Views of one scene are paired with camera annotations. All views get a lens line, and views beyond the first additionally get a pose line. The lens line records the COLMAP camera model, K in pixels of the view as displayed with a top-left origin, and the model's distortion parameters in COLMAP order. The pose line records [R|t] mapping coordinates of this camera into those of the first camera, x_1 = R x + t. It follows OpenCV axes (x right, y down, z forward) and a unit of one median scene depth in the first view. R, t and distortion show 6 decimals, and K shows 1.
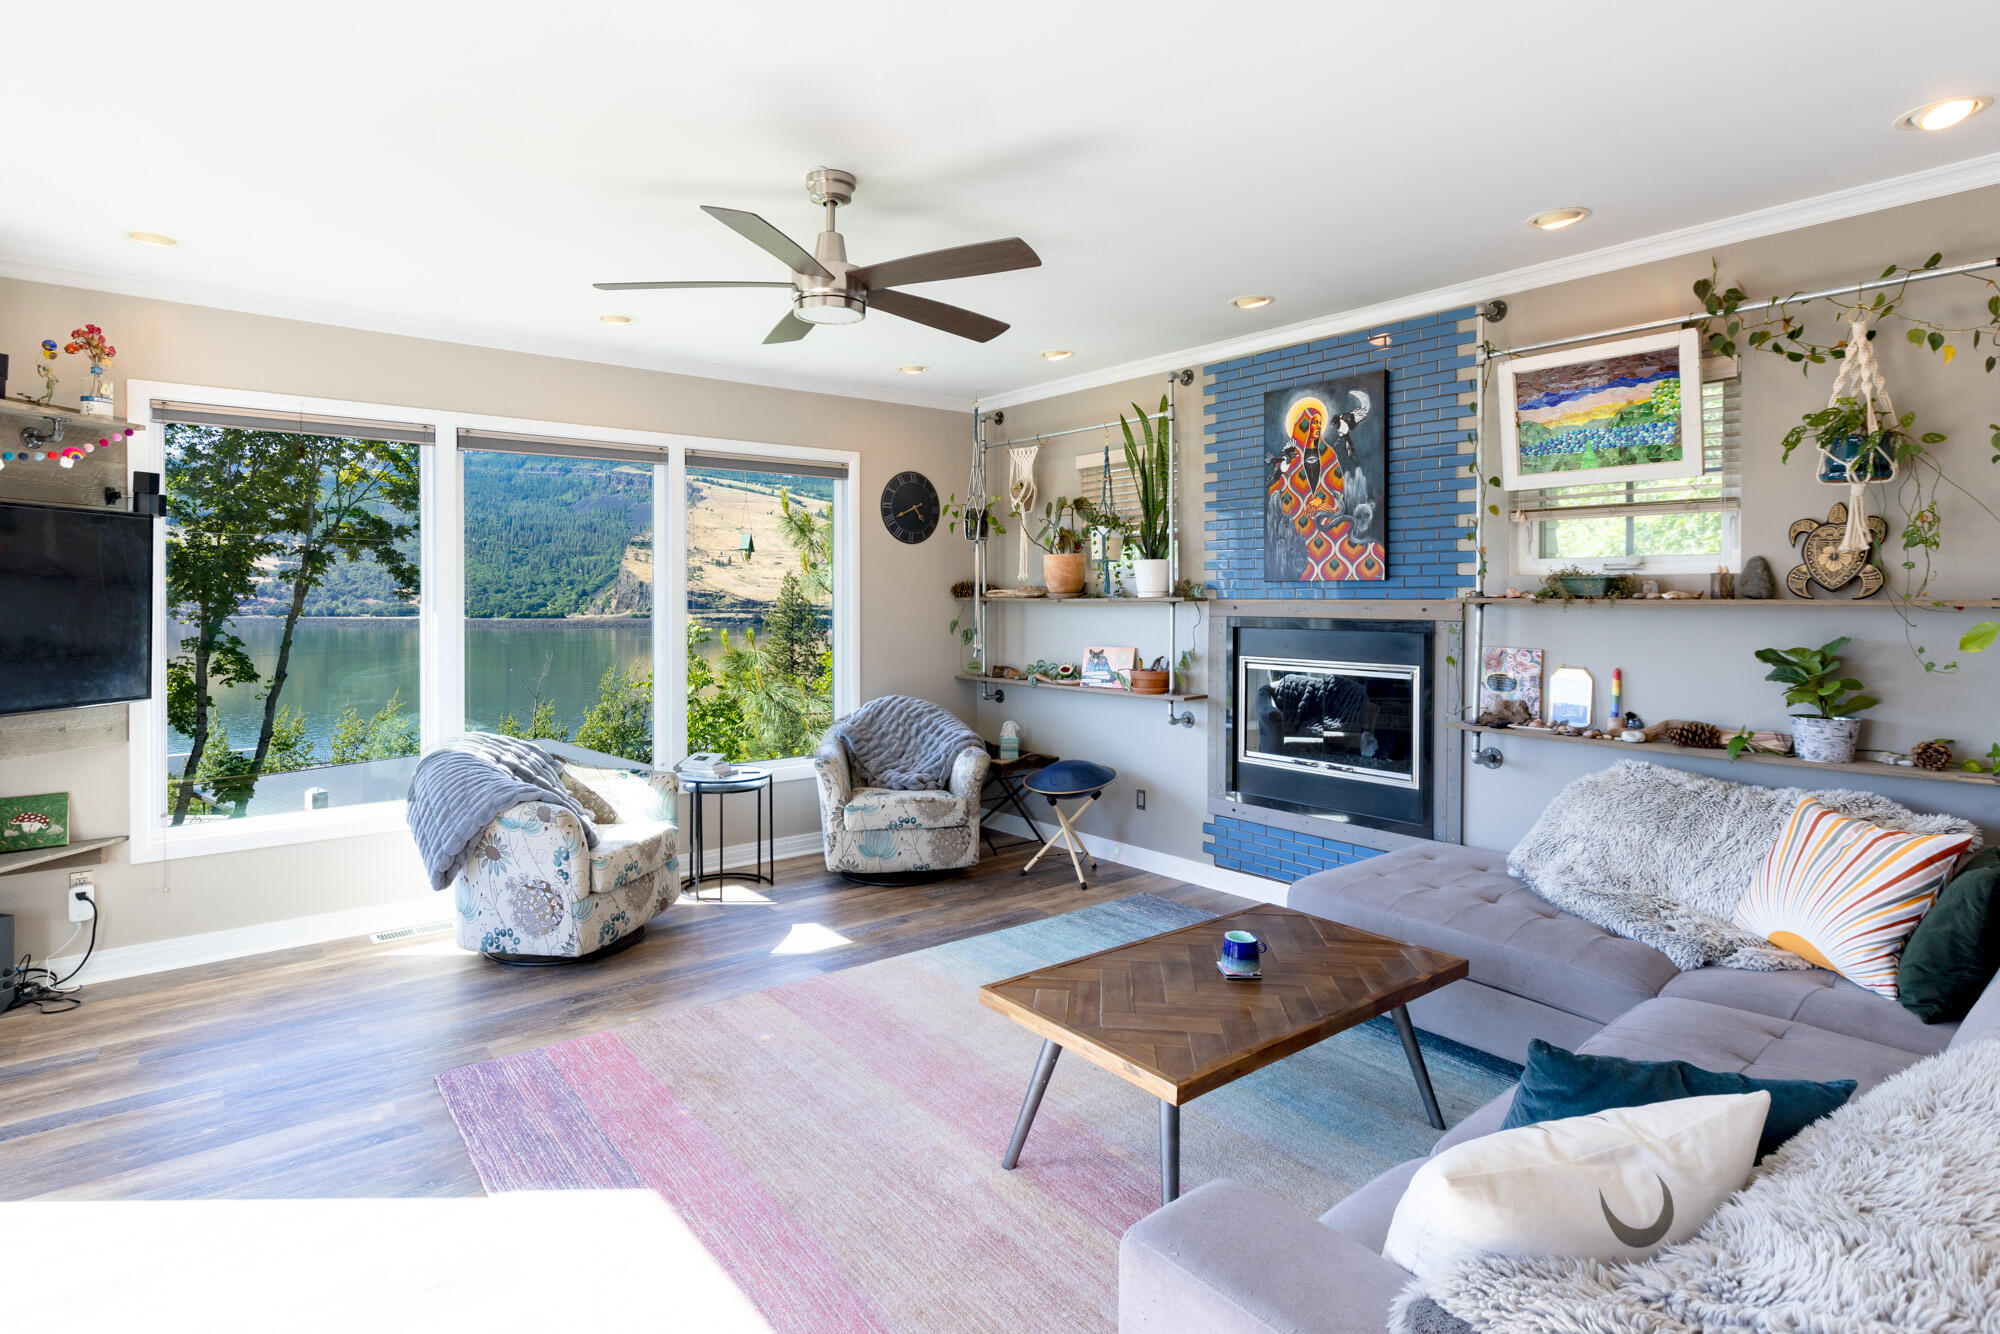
lens RADIAL K [[1012.7, 0, 1003.6], [0, 1012.7, 603.8], [0, 0, 1]] dist [0.001714, -0.000857]
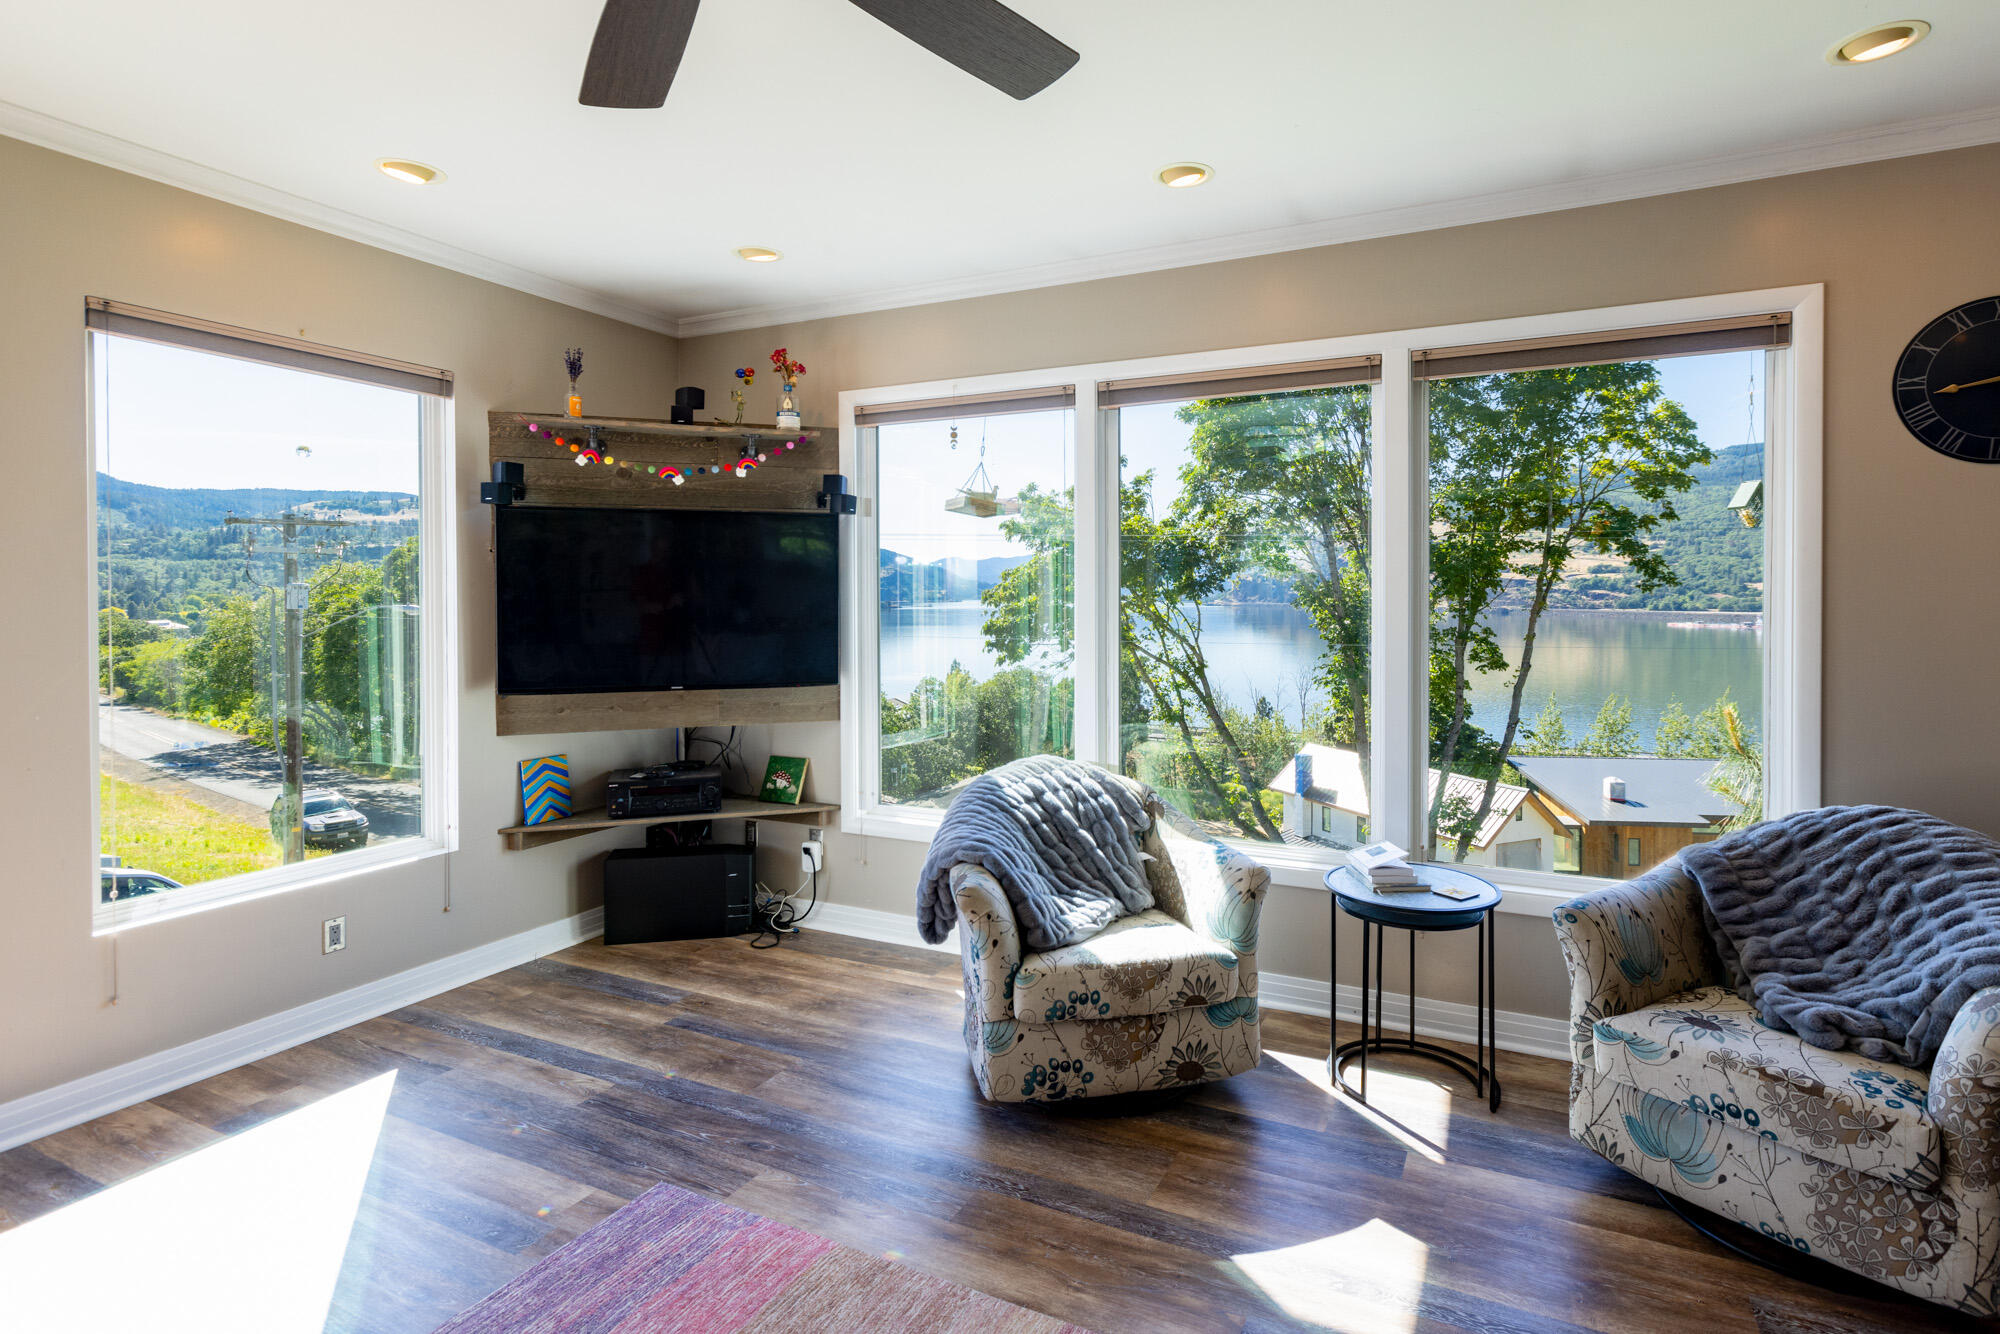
lens RADIAL K [[1012.7, 0, 1003.6], [0, 1012.7, 603.8], [0, 0, 1]] dist [0.001714, -0.000857]
pose [[0.406979, 0.009128, -0.913392, 0.155509], [-0.004151, 0.999958, 0.008143, -0.000898], [0.913428, 0.000478, 0.407000, 0.510650]]
